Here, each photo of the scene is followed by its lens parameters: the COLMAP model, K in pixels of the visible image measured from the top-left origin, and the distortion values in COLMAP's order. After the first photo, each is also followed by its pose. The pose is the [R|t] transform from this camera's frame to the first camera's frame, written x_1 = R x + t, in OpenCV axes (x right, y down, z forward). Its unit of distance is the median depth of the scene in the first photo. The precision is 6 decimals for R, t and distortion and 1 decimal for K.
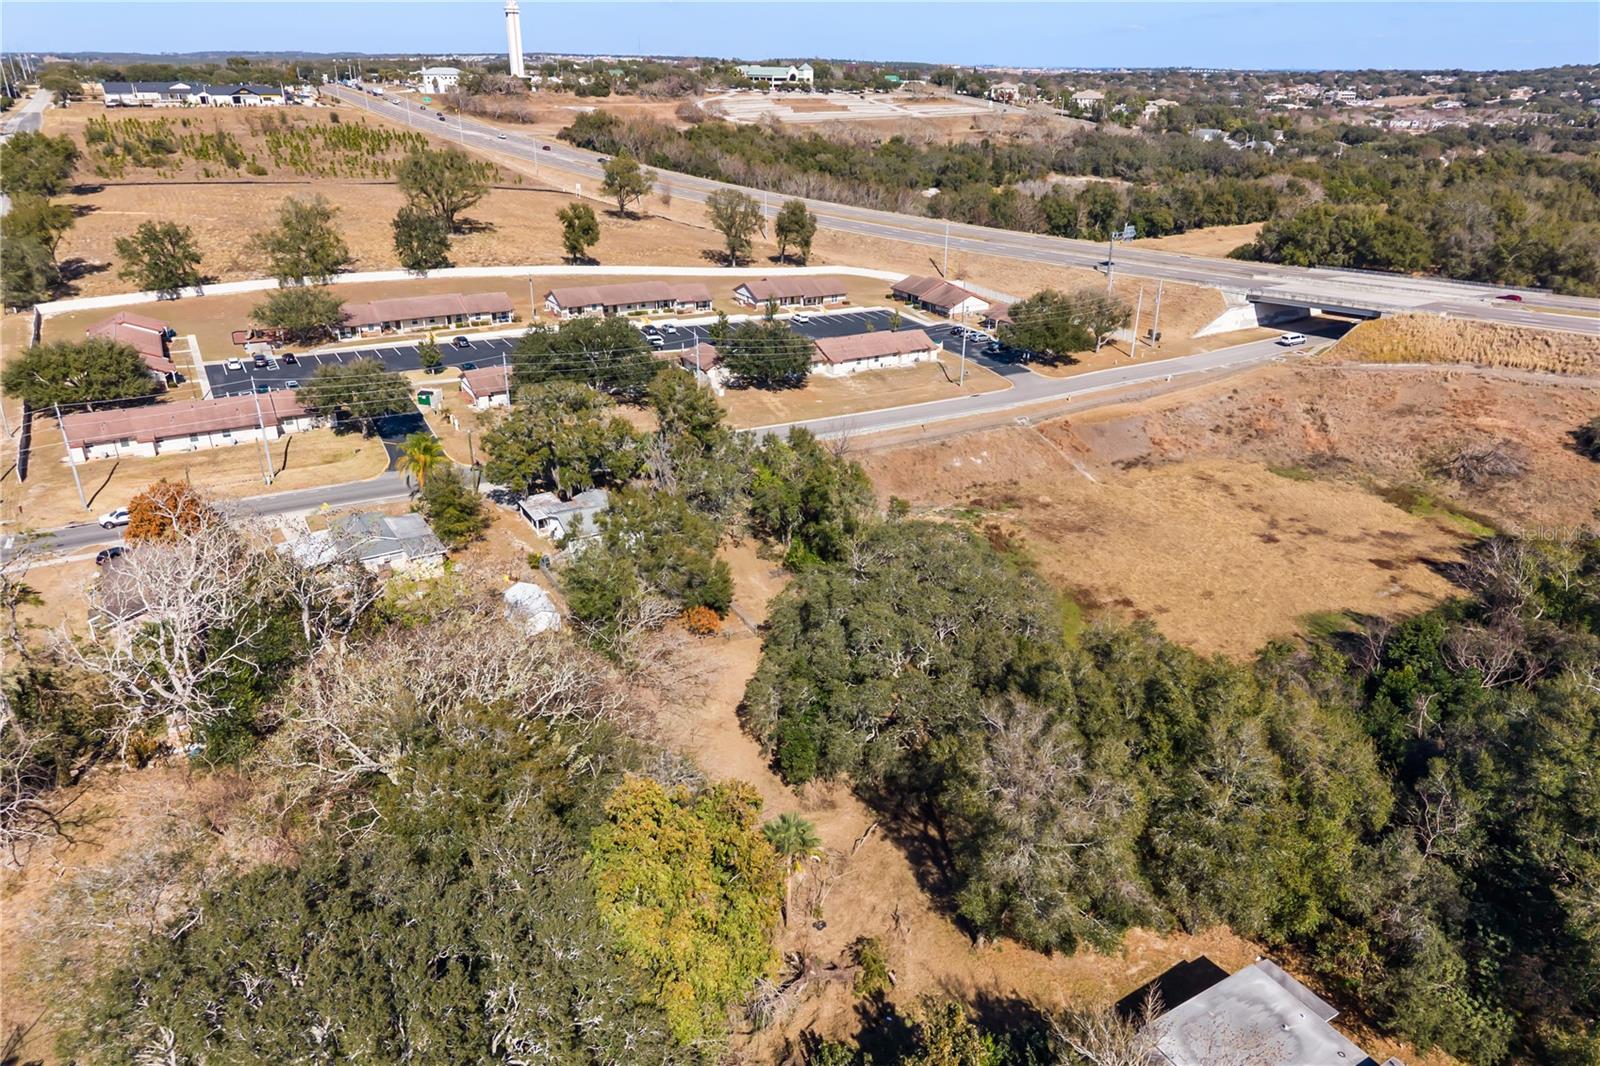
lens RADIAL K [[1074.0, 0, 826.2], [0, 1074.0, 534.3], [0, 0, 1]] dist [0.033695, -0.037288]
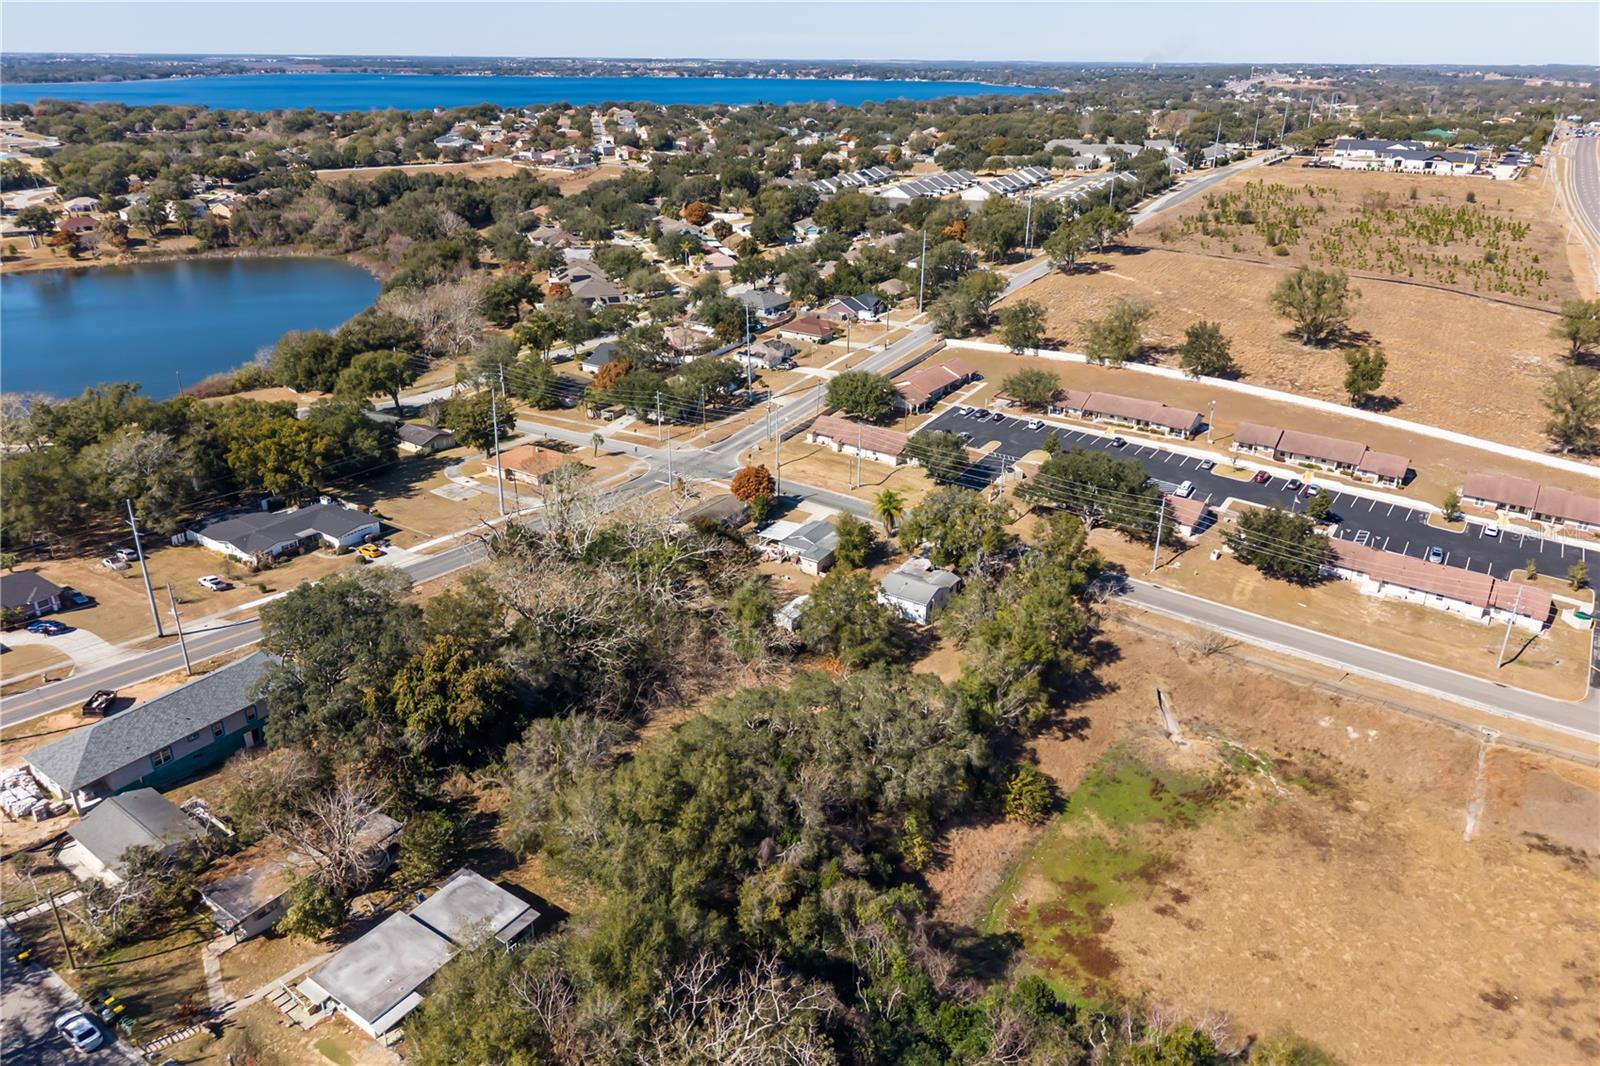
lens RADIAL K [[1074.0, 0, 799.0], [0, 1074.0, 533.3], [0, 0, 1]] dist [0.033695, -0.037288]
pose [[0.414002, 0.365669, -0.833600, 0.486113], [-0.370266, 0.904232, 0.212762, -0.182615], [0.831568, 0.220570, 0.509749, 0.093305]]
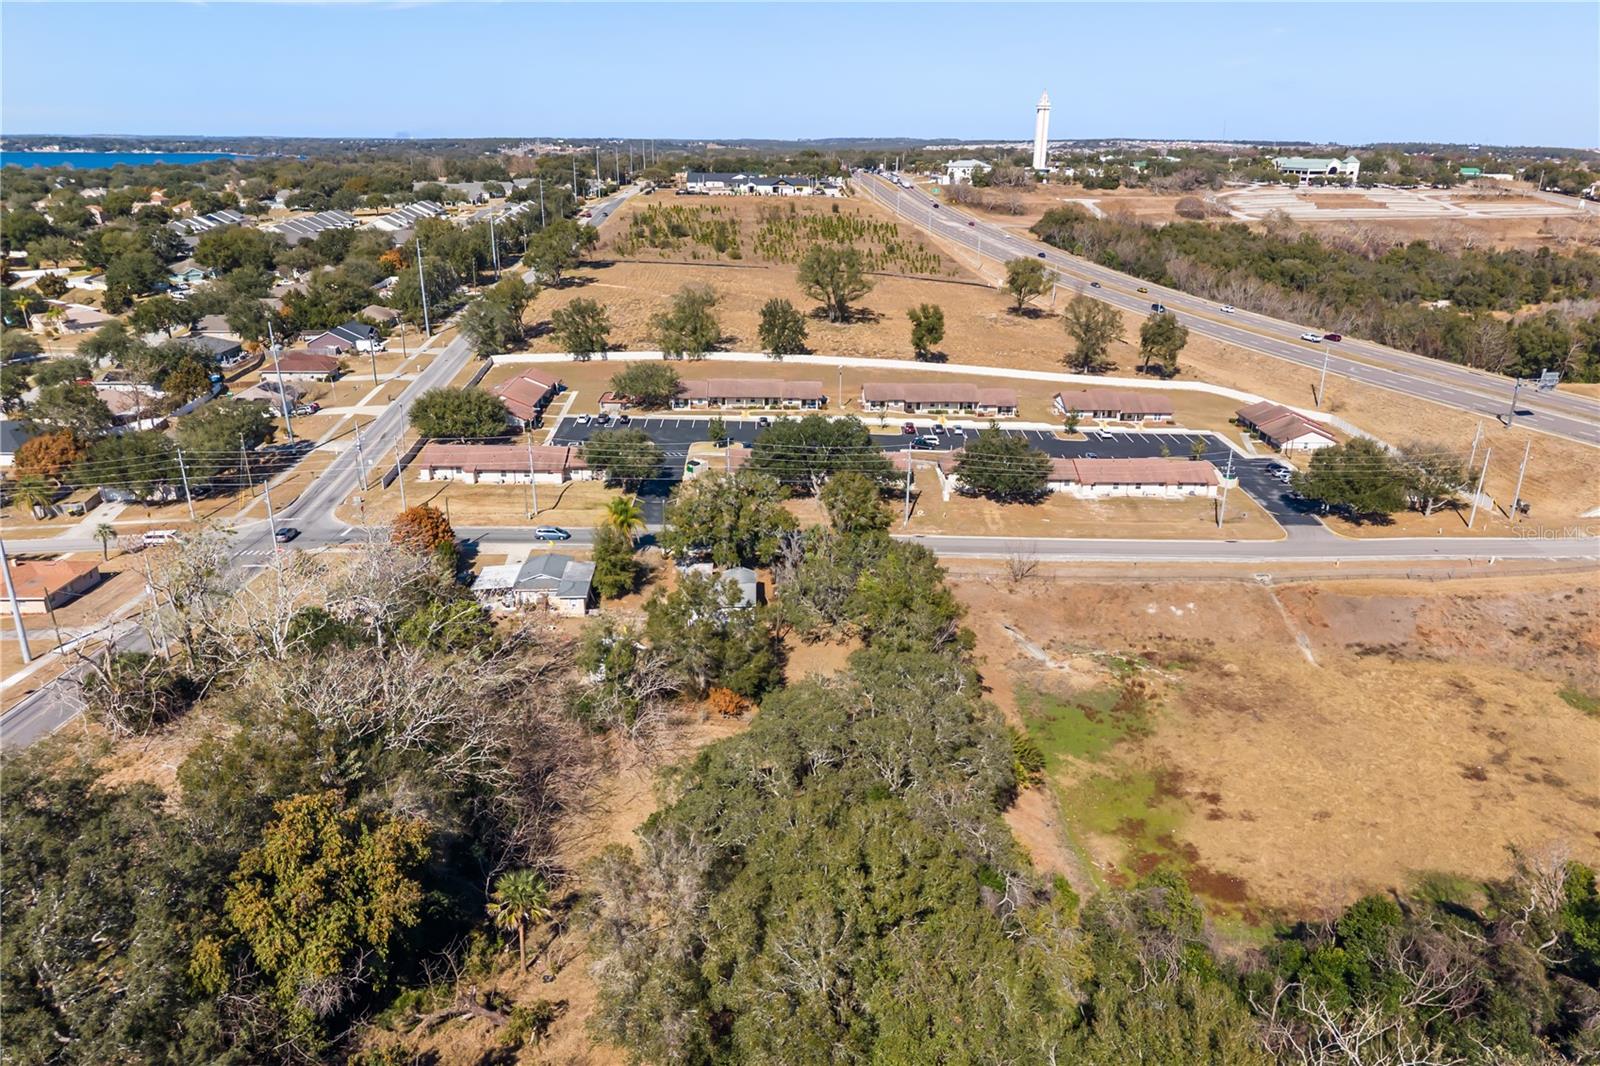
lens RADIAL K [[1074.0, 0, 817.6], [0, 1074.0, 573.0], [0, 0, 1]] dist [0.033695, -0.037288]
pose [[0.876555, 0.177732, -0.447284, 0.212146], [-0.193624, 0.981021, 0.010367, -0.038682], [0.440638, 0.077517, 0.894332, 0.024738]]
